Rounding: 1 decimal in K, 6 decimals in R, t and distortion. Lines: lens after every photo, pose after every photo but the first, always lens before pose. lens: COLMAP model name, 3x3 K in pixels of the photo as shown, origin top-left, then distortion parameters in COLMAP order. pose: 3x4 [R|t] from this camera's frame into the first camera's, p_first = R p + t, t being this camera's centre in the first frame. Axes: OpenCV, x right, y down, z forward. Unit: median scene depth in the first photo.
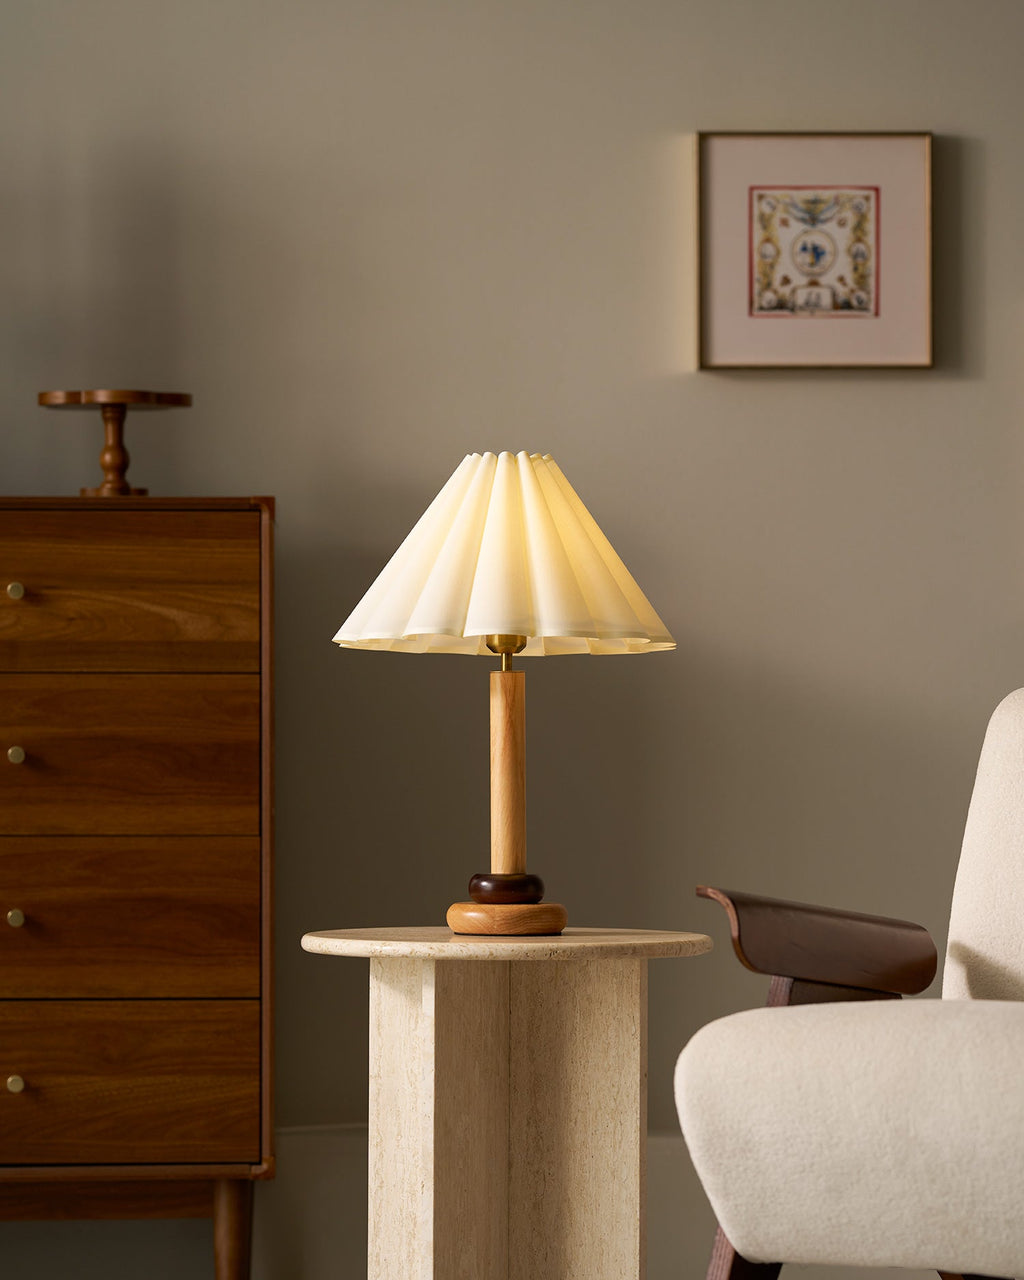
lens RADIAL K [[6073.5, 0, 514.9], [0, 6073.5, 649.9], [0, 0, 1]] dist [0.410937, 0.000000]
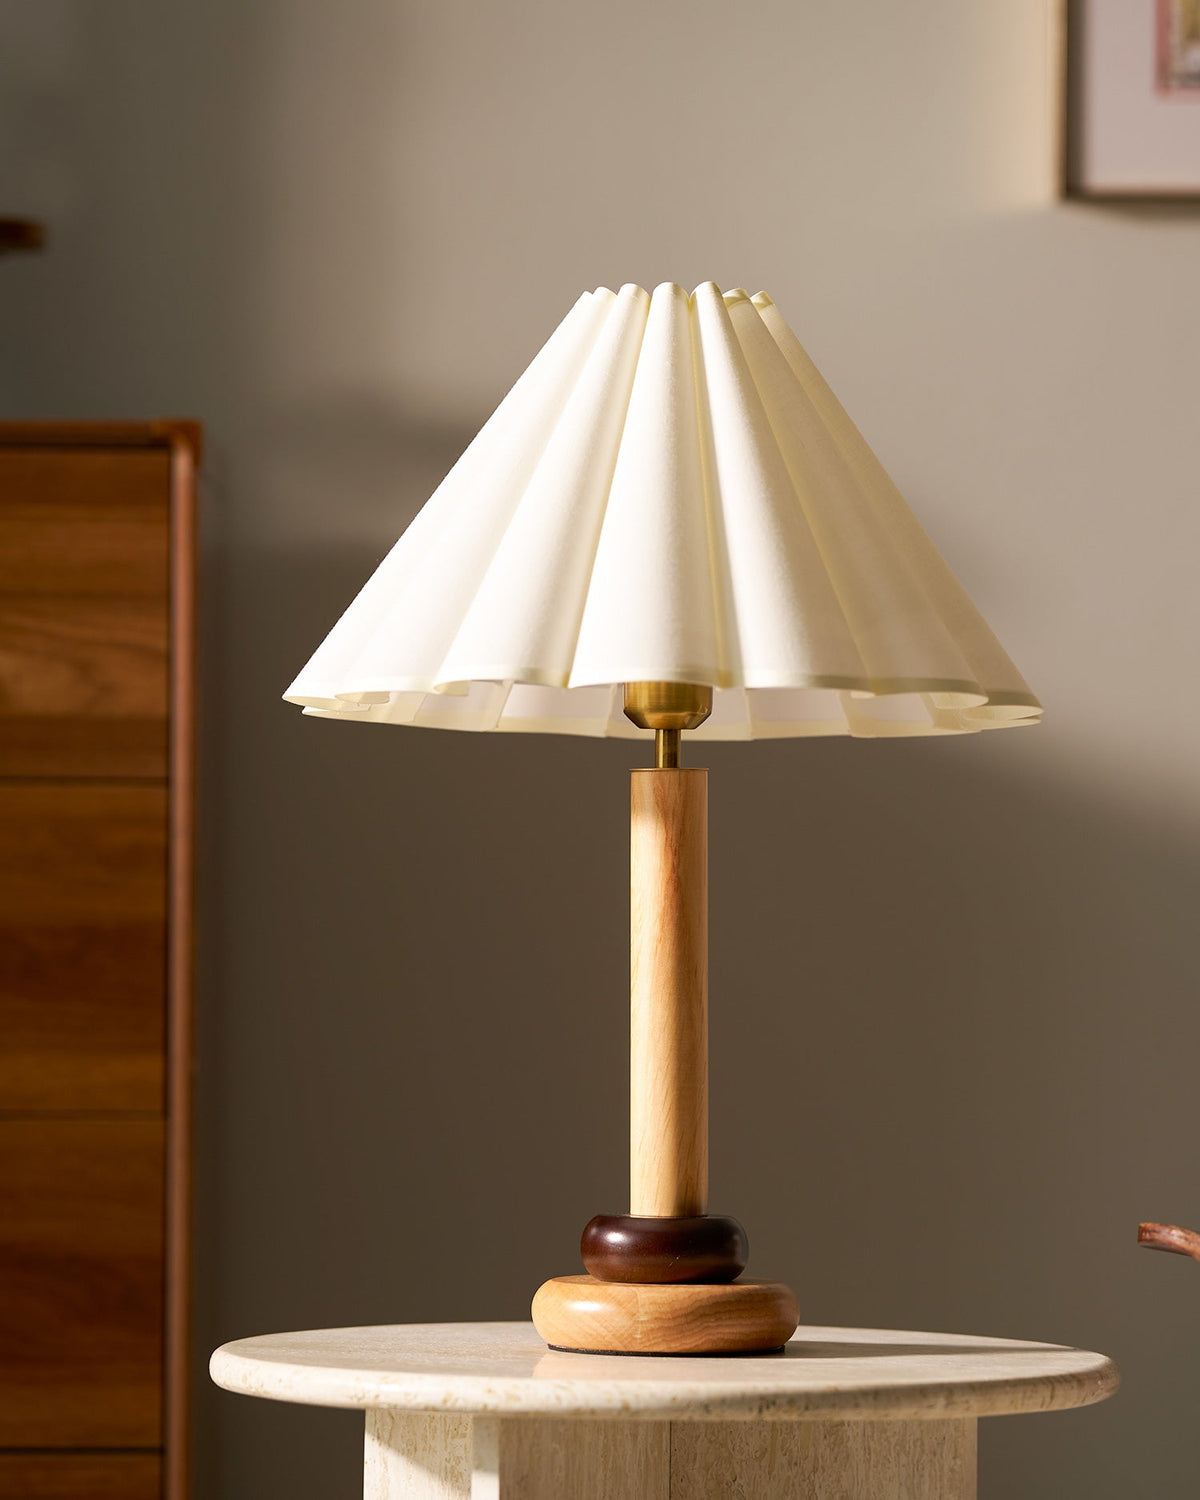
lens RADIAL K [[7117.4, 0, 593.3], [0, 7117.4, 752.5], [0, 0, 1]] dist [0.410937, 0.000000]
pose [[0.999827, 0.006831, -0.017283, 0.002272], [-0.007014, 0.999920, -0.010547, 0.007923], [0.017210, 0.010666, 0.999795, 0.466784]]
